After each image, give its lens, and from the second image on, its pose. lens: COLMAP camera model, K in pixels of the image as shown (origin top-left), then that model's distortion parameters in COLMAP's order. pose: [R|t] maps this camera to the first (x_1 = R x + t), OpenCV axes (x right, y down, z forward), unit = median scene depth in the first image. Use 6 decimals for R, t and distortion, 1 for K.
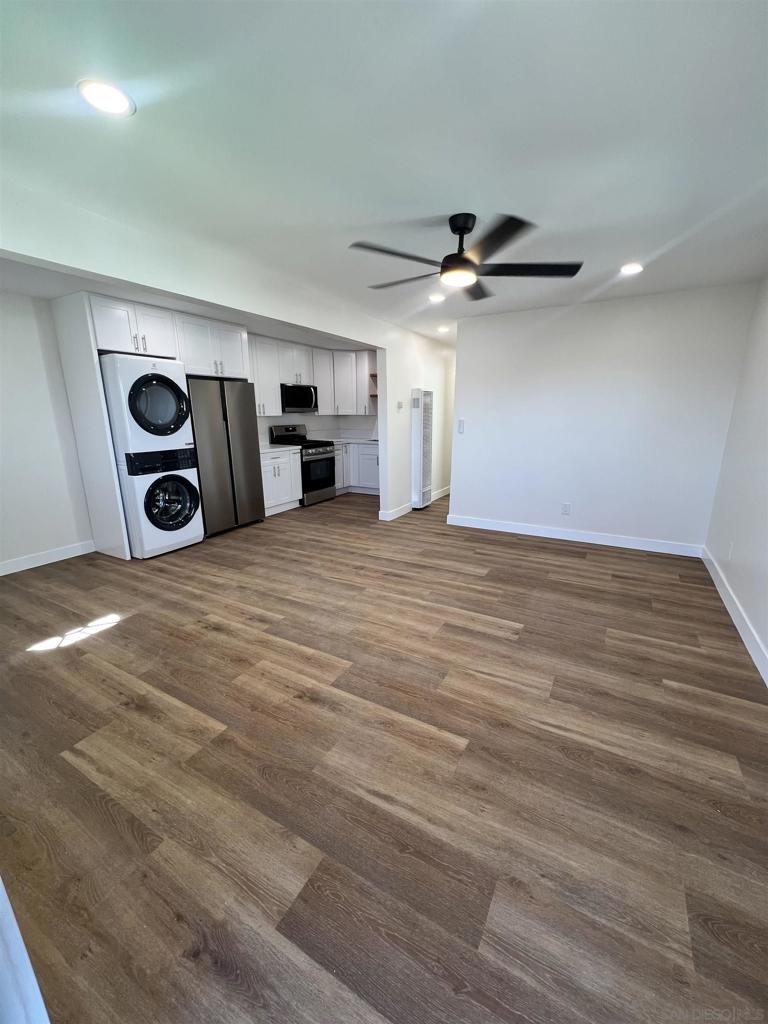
lens RADIAL K [[409.0, 0, 389.3], [0, 409.0, 513.8], [0, 0, 1]] dist [0.000503, 0.000055]
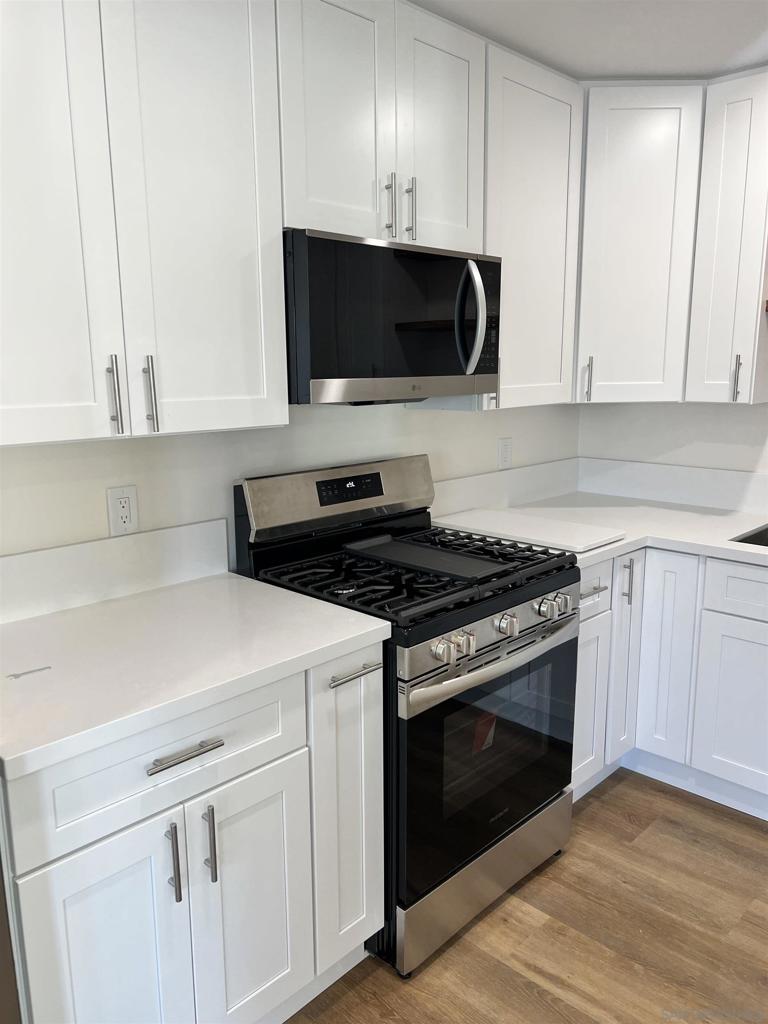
lens RADIAL K [[775.7, 0, 382.5], [0, 775.7, 513.8], [0, 0, 1]] dist [0.006872, 0.001016]
pose [[0.964600, 0.041412, -0.260446, -0.134082], [-0.056873, 0.997021, -0.052106, -0.177981], [0.257513, 0.065074, 0.964081, 0.664826]]
